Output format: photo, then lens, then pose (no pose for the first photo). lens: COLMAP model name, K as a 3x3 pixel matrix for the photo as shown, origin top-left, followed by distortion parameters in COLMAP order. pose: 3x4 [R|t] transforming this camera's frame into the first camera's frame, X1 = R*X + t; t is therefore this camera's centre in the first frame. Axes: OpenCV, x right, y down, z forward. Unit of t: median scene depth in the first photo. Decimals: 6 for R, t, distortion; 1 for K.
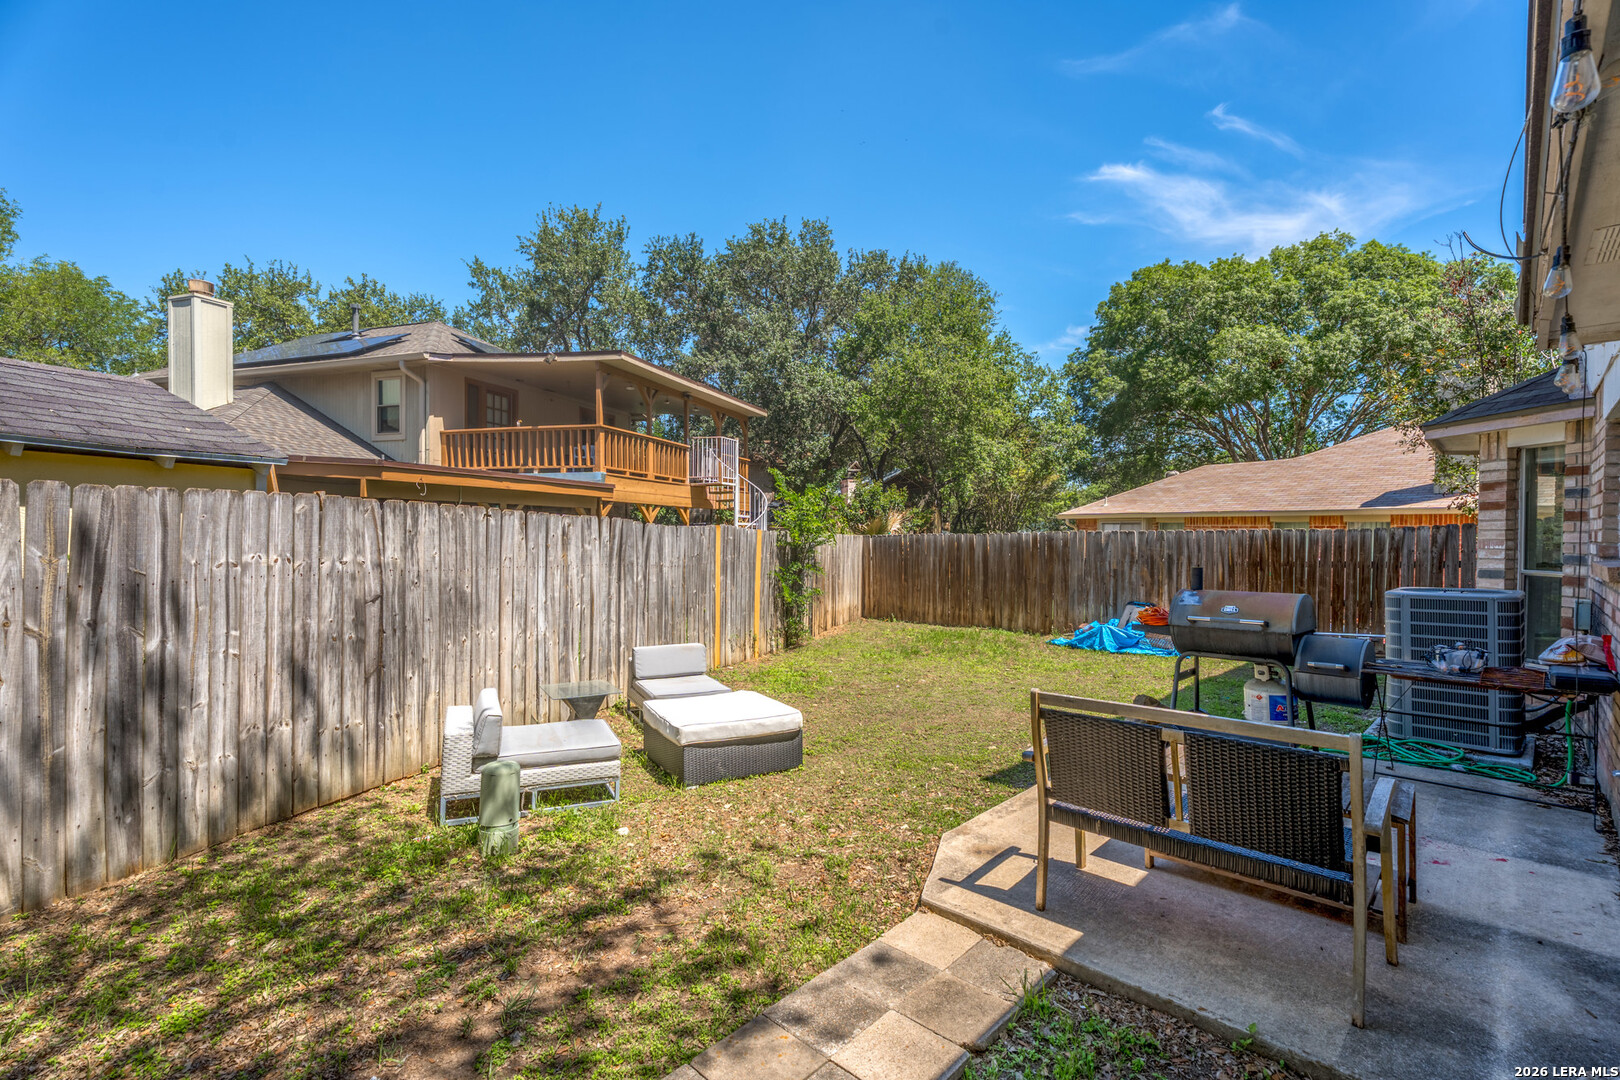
lens RADIAL K [[722.4, 0, 809.5], [0, 722.4, 541.2], [0, 0, 1]] dist [-0.001796, 0.002364]
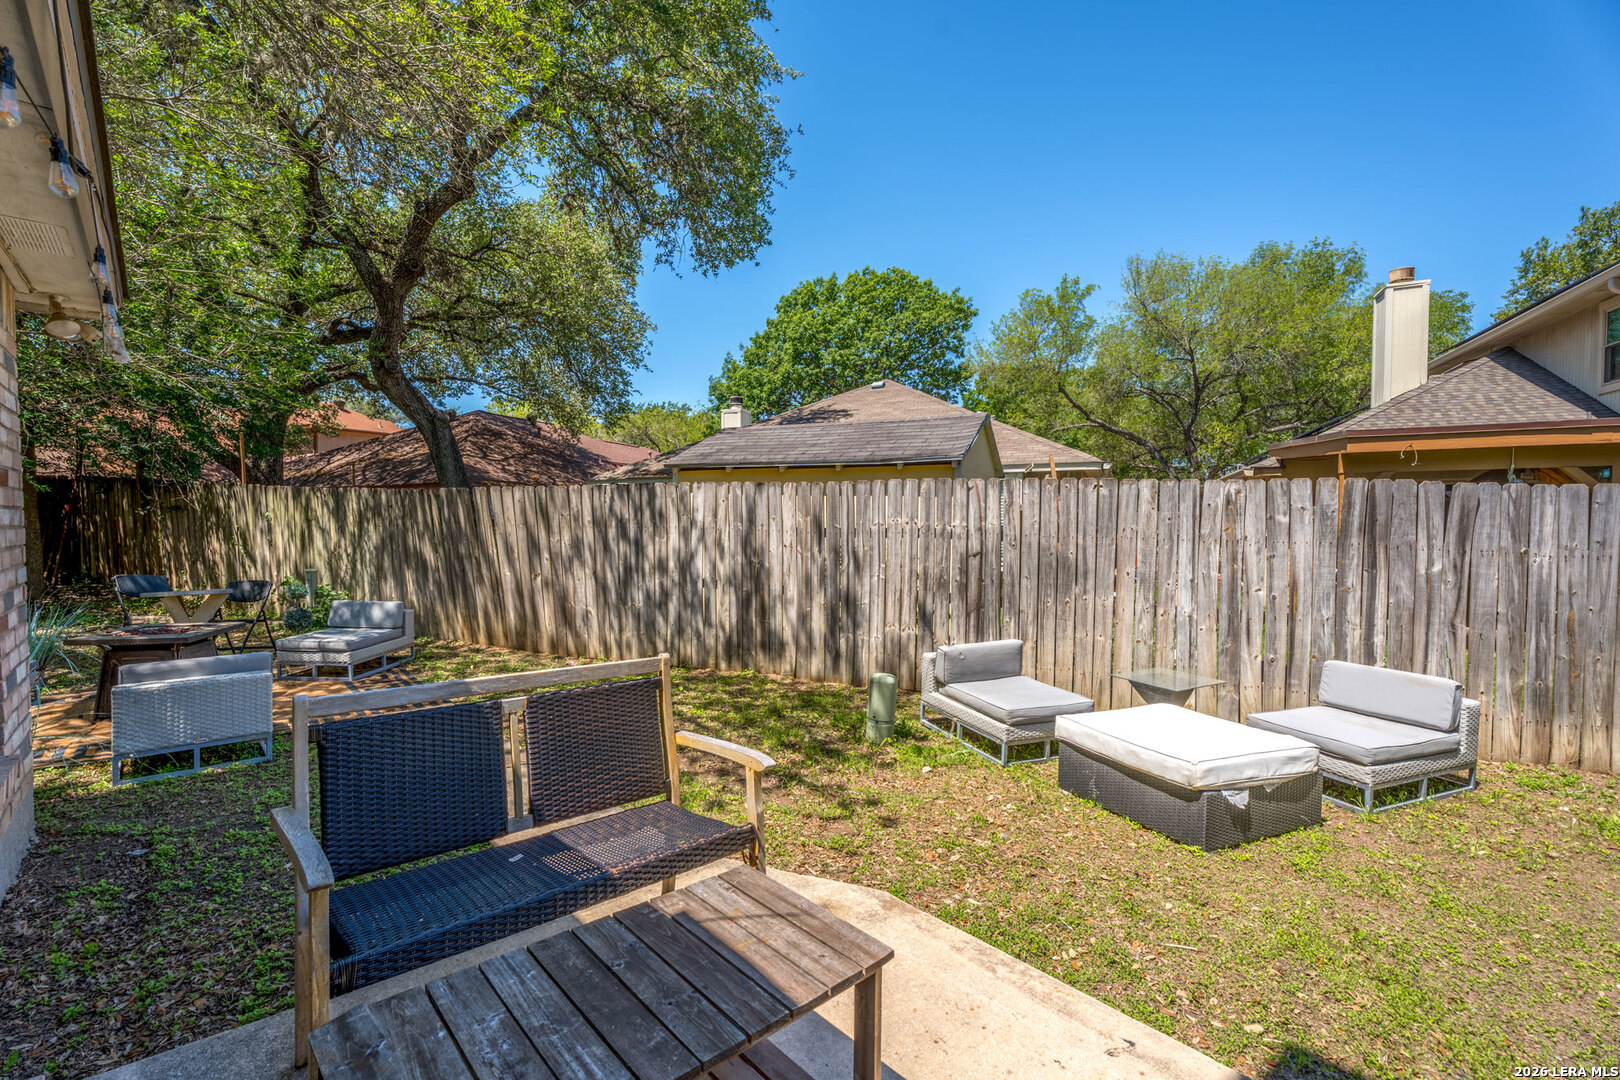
lens RADIAL K [[722.4, 0, 807.5], [0, 722.4, 533.6], [0, 0, 1]] dist [-0.001796, 0.002364]
pose [[-0.058978, 0.009271, -0.998216, 0.625270], [-0.011288, 0.999887, 0.009954, 0.027512], [0.998195, 0.011855, -0.058866, 0.664461]]
